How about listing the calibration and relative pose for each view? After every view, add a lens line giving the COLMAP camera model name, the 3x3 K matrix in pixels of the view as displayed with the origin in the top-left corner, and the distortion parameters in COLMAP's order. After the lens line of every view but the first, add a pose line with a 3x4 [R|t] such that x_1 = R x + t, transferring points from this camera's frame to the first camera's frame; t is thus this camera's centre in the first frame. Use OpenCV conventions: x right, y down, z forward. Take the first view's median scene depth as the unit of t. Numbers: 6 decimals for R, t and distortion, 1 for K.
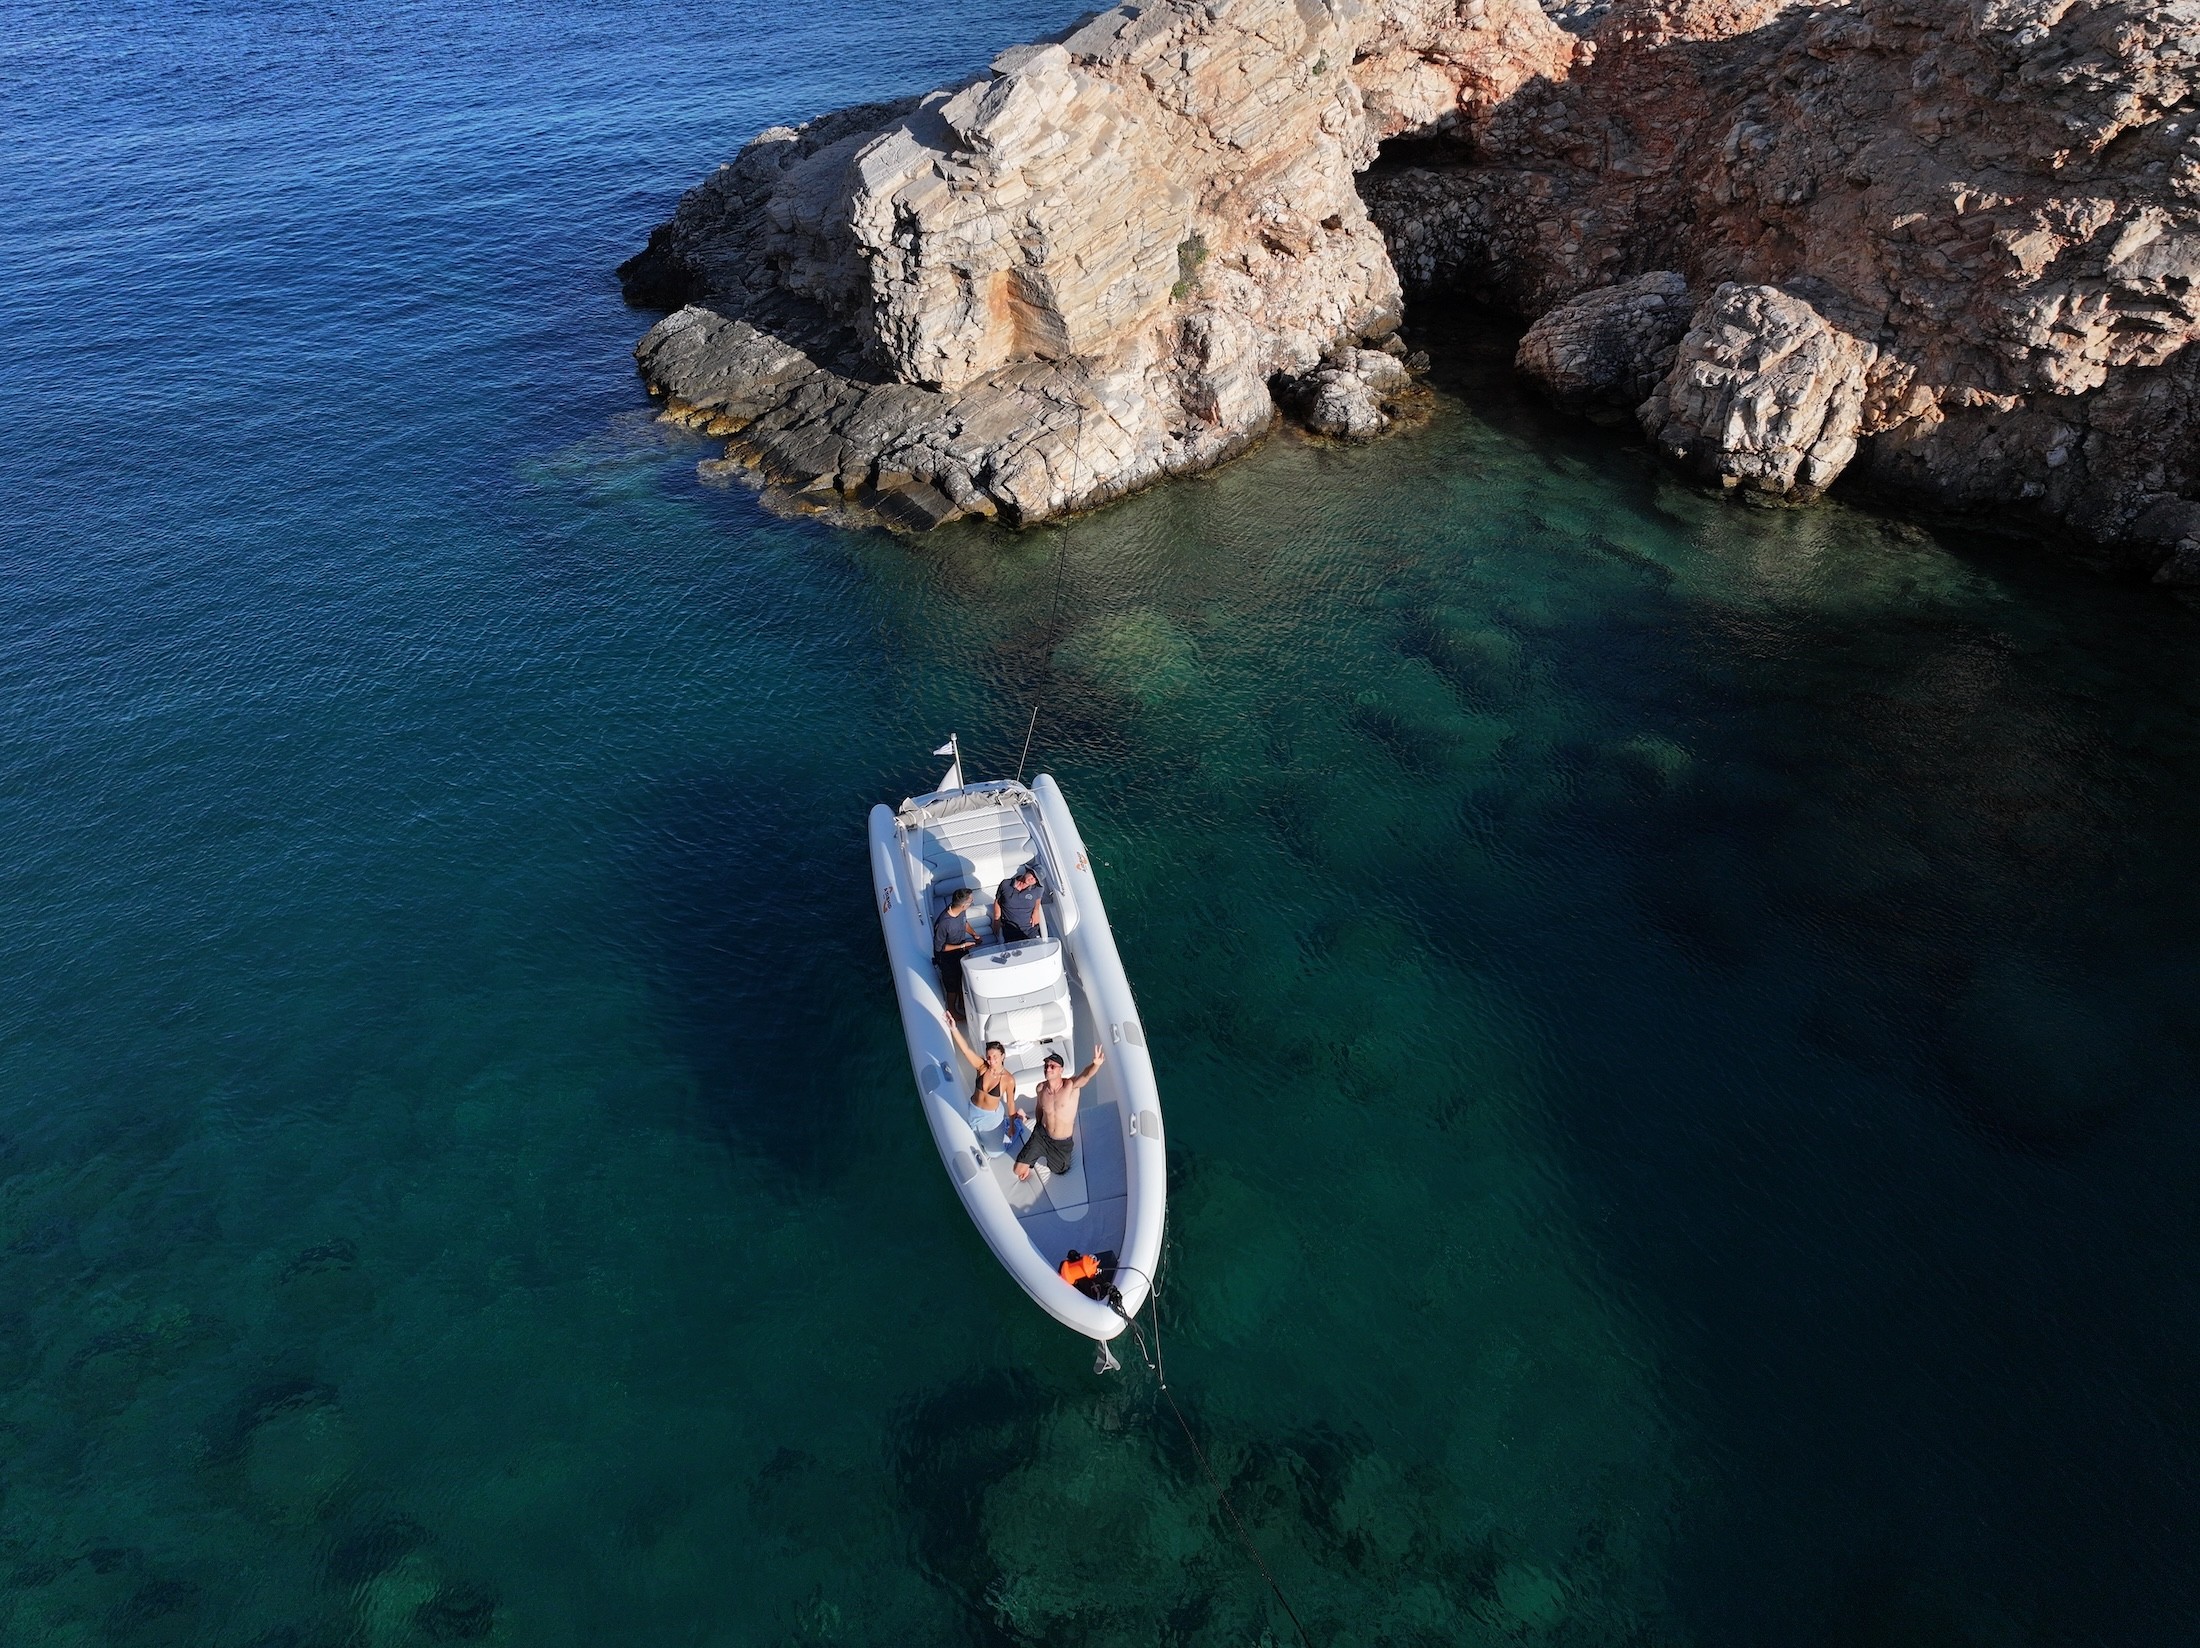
lens RADIAL K [[1516.4, 0, 1124.8], [0, 1516.4, 832.1], [0, 0, 1]] dist [0.001561, 0.011112]
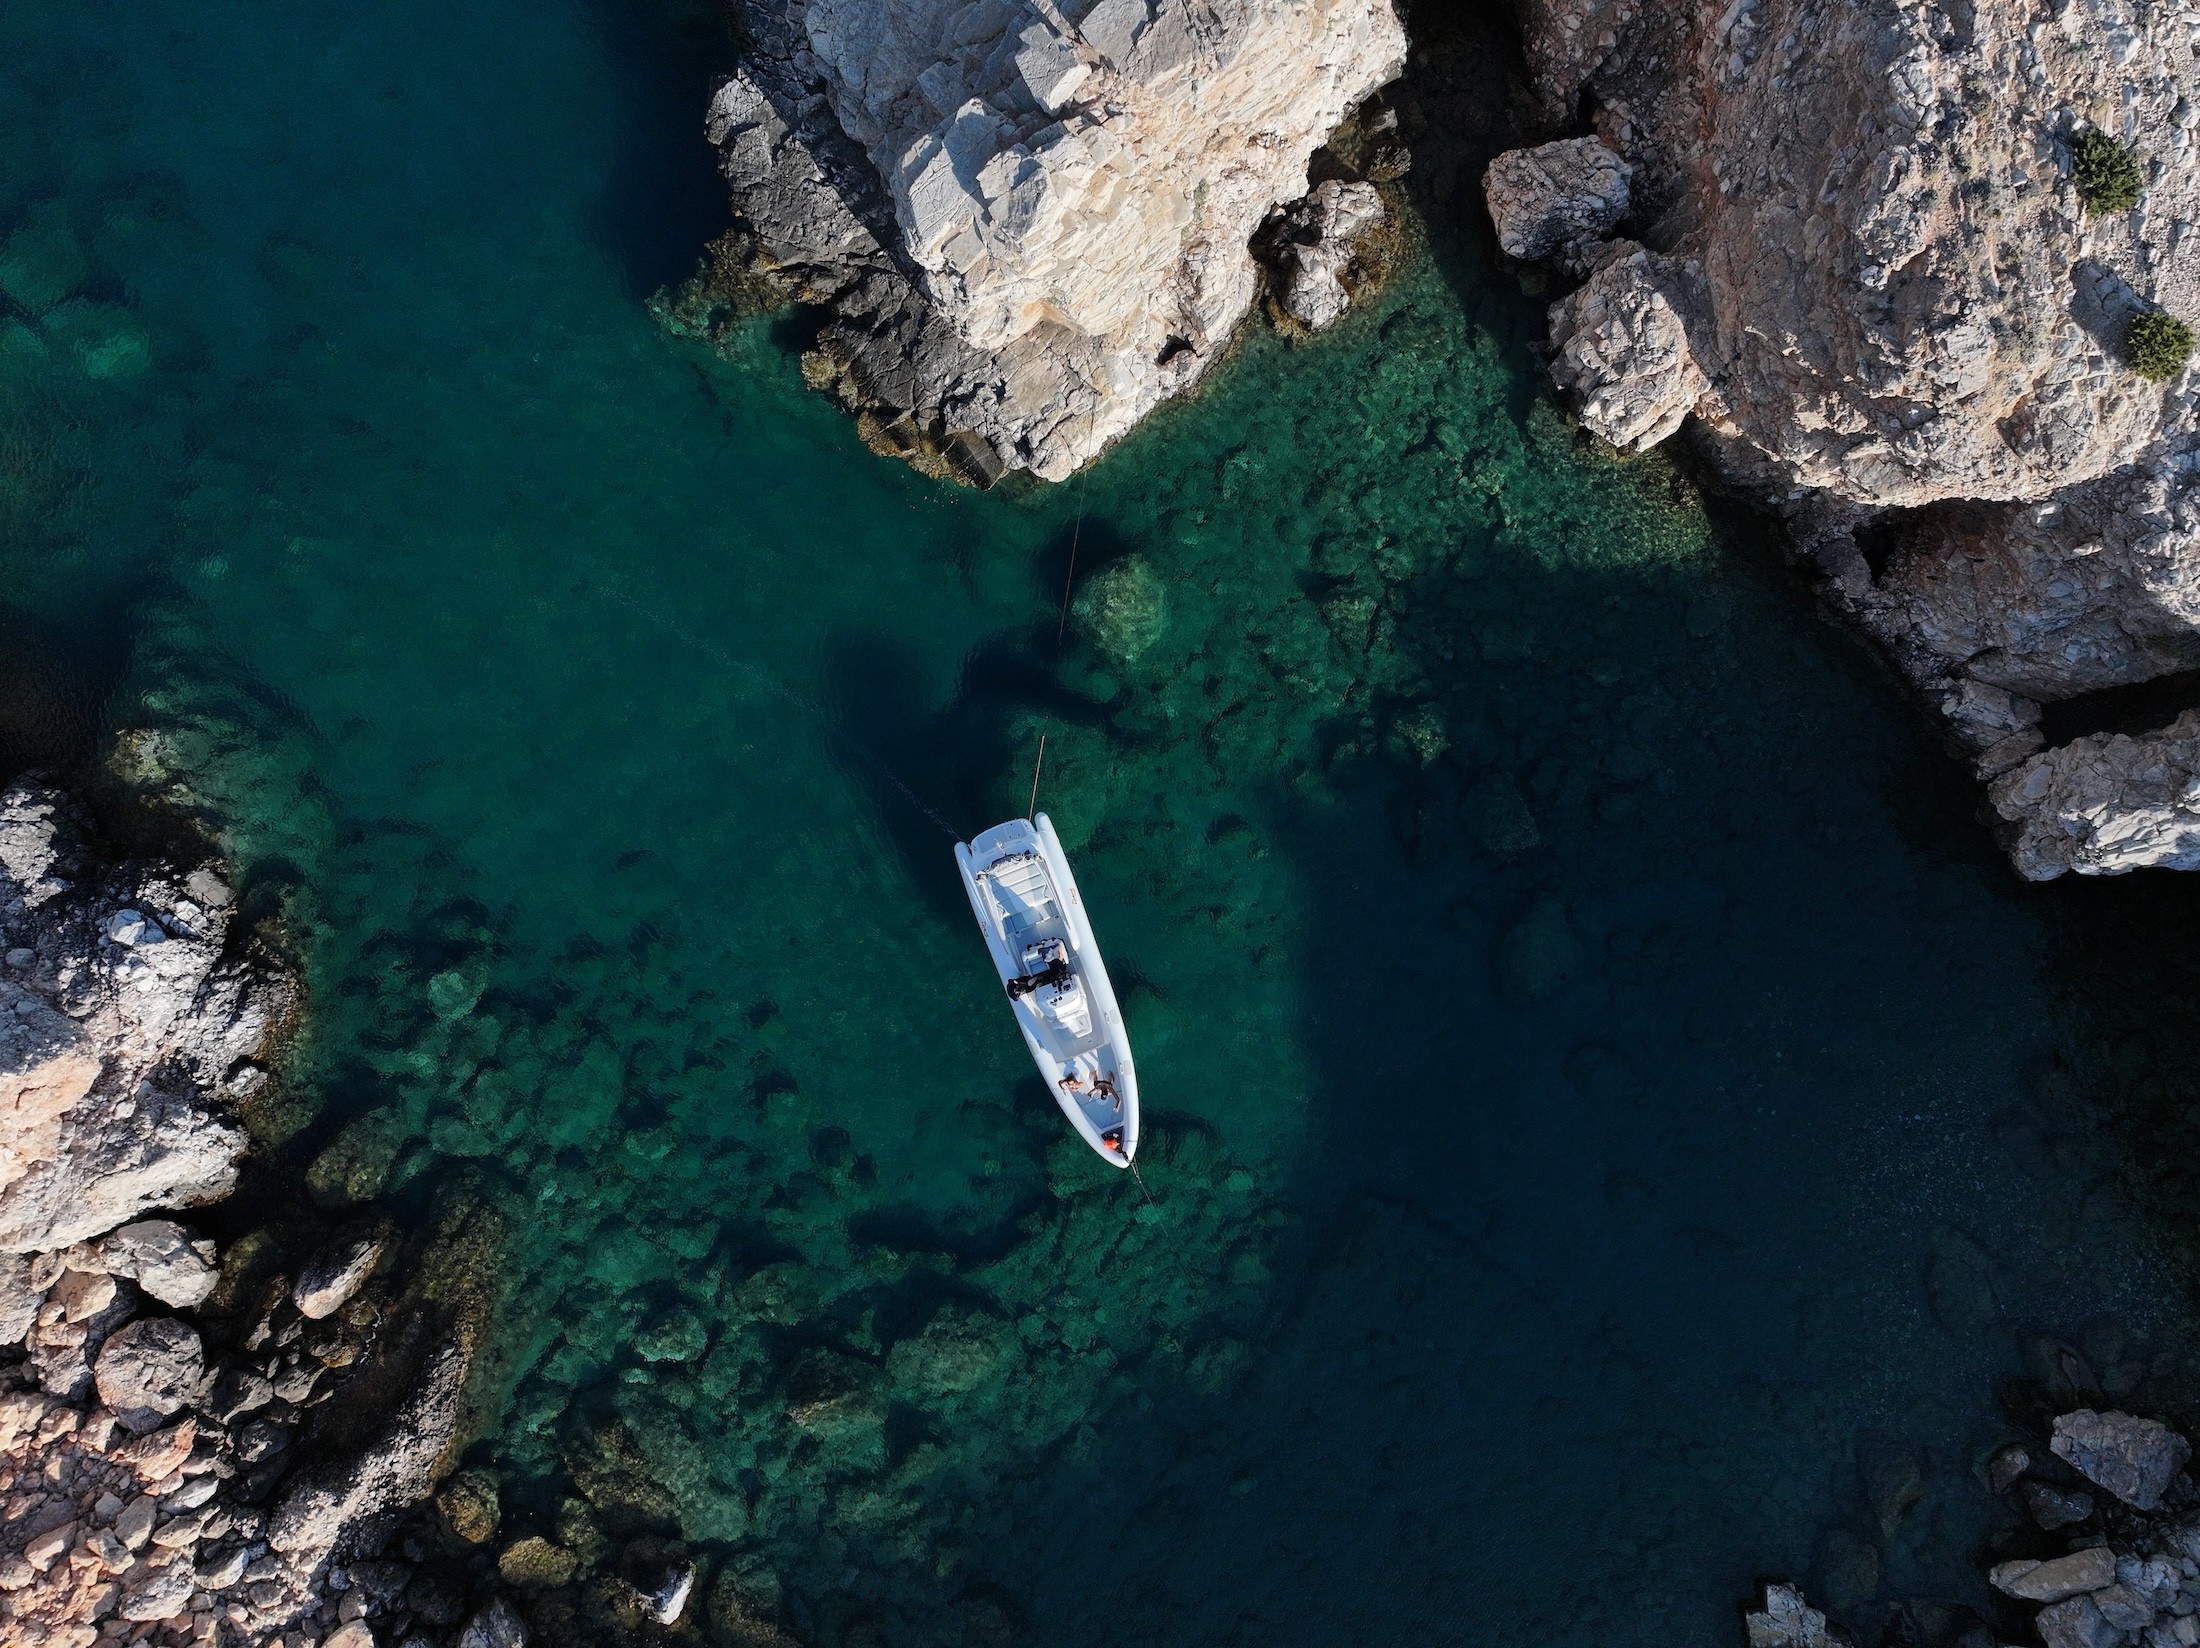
lens RADIAL K [[1516.4, 0, 1124.8], [0, 1516.4, 832.1], [0, 0, 1]] dist [0.001561, 0.011112]
pose [[0.999071, 0.043088, 0.000588, 0.012090], [-0.026210, 0.596798, 0.801963, -1.096439], [0.034204, -0.801234, 0.597373, -0.092126]]
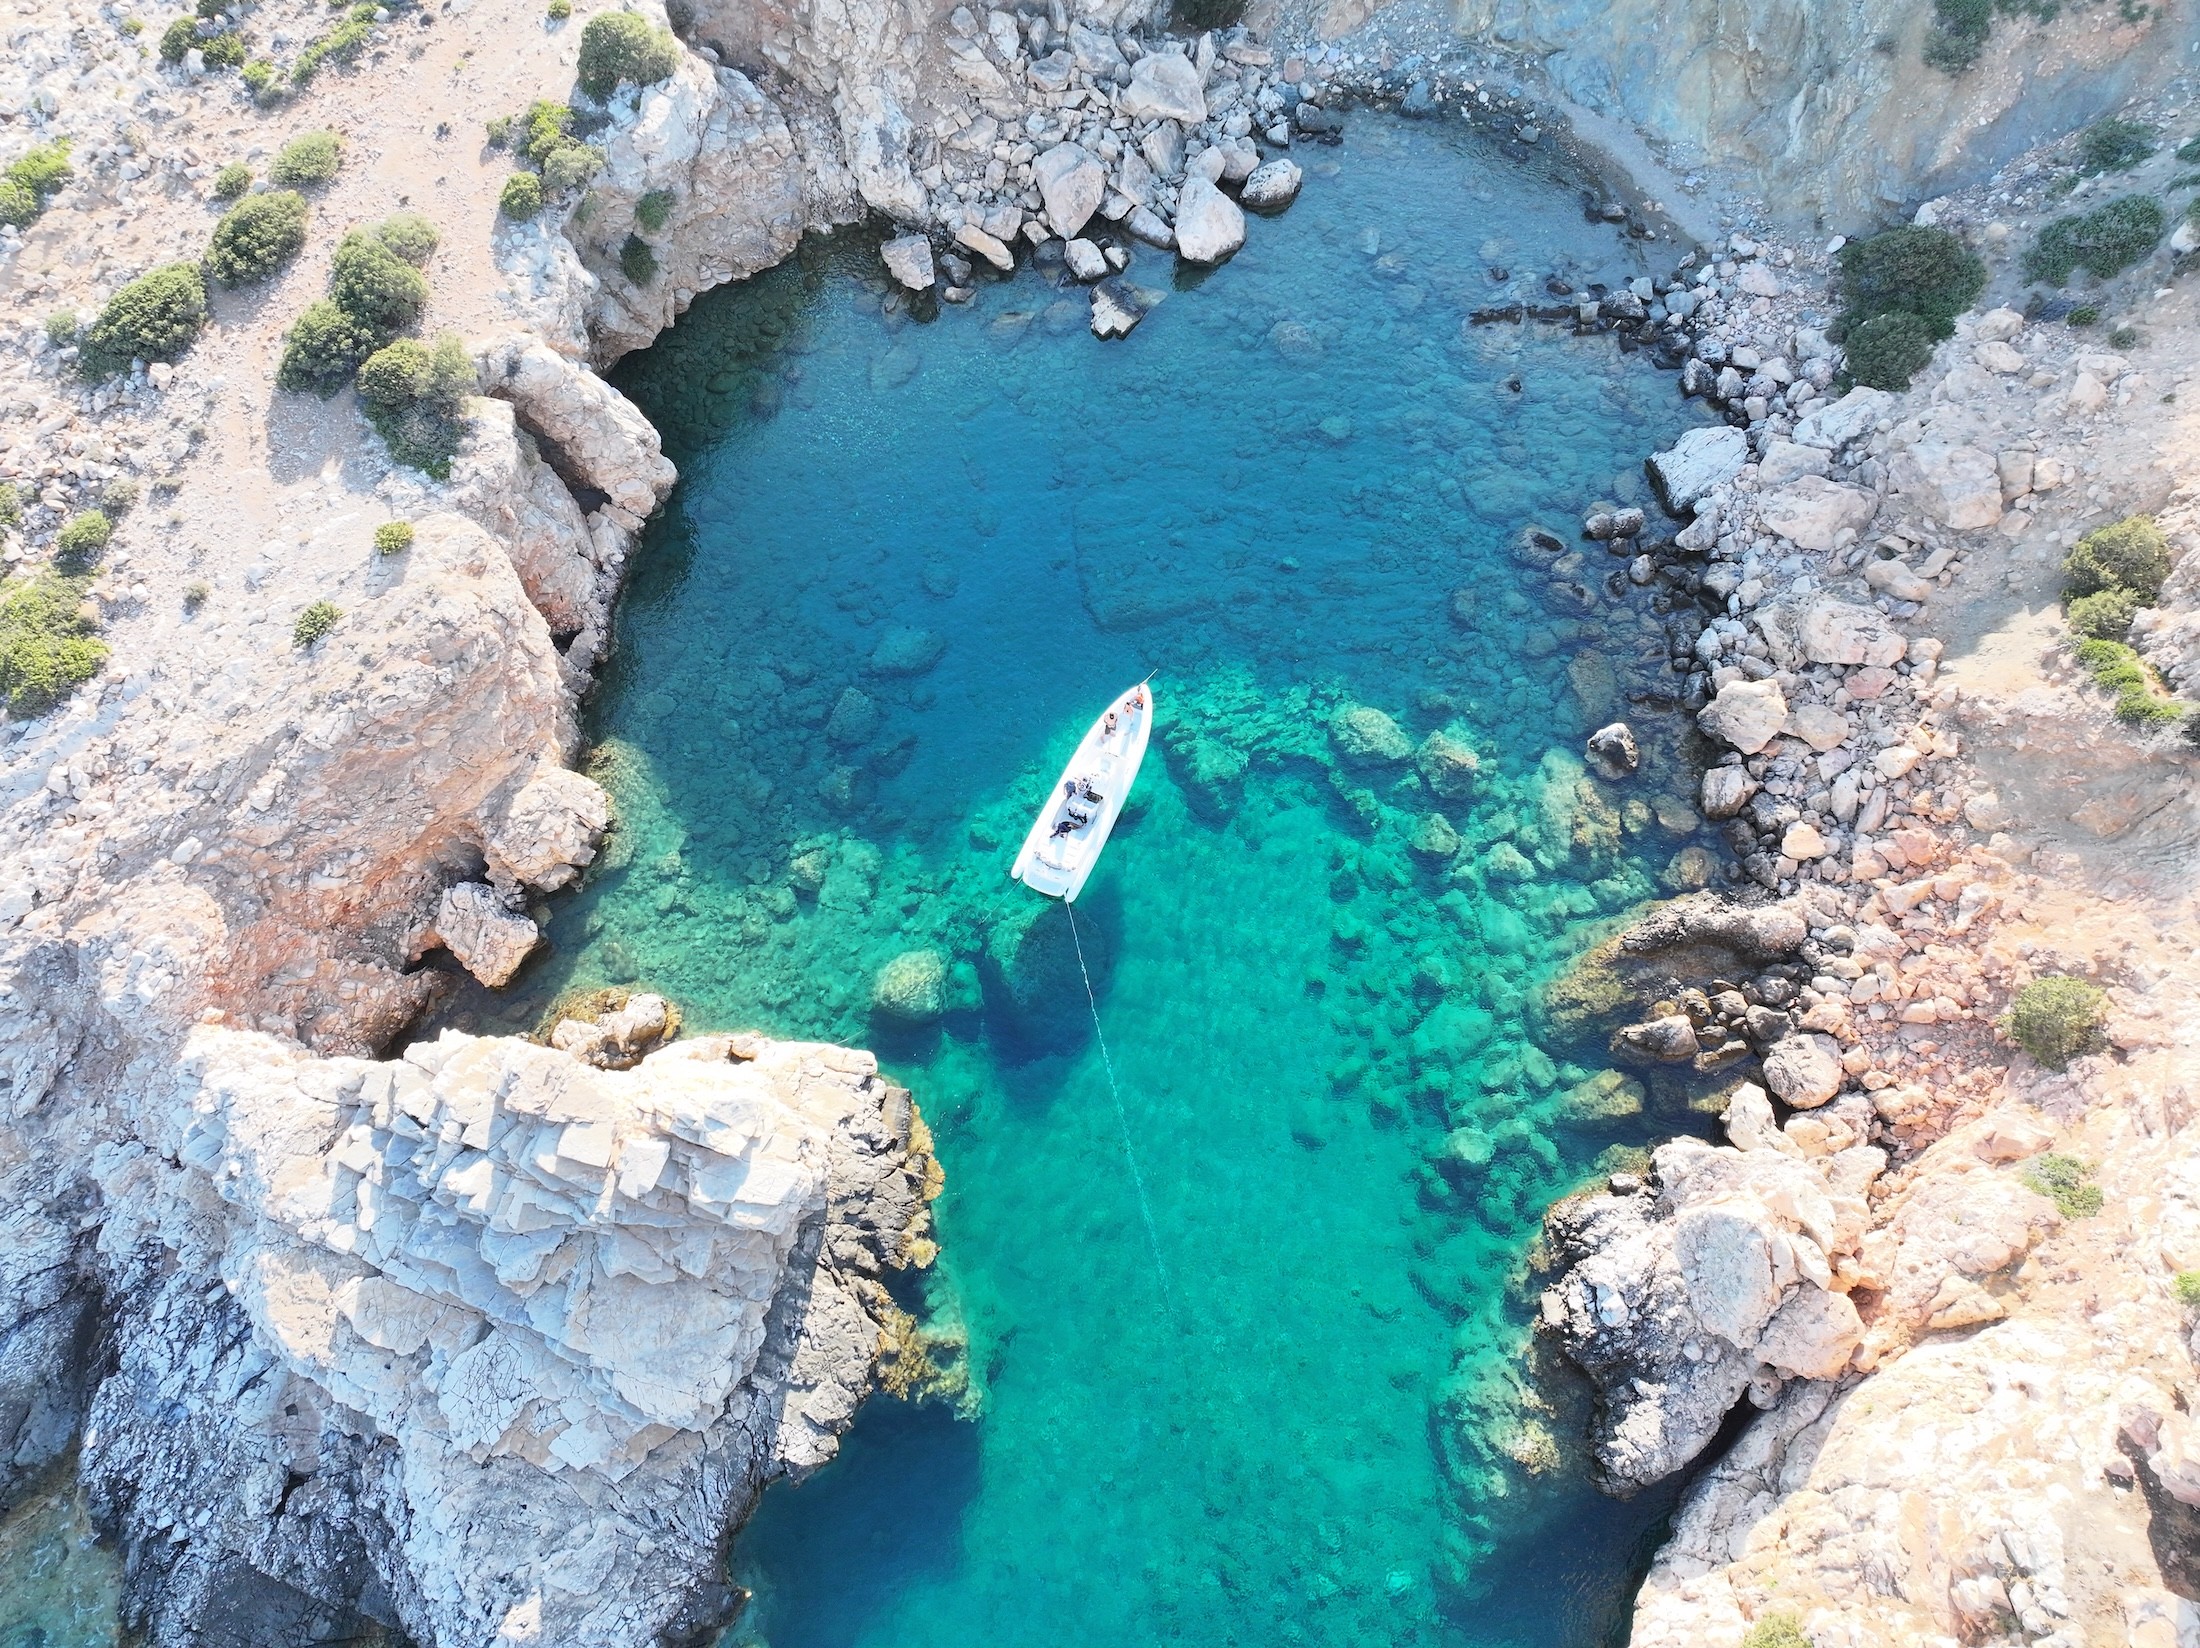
lens RADIAL K [[1551.9, 0, 1108.0], [0, 1551.9, 852.5], [0, 0, 1]] dist [-0.006391, 0.025910]
pose [[-0.657069, -0.680805, 0.323674, -0.679003], [0.443960, -0.002477, 0.896043, -1.730540], [-0.609228, 0.732461, 0.303878, 0.047998]]
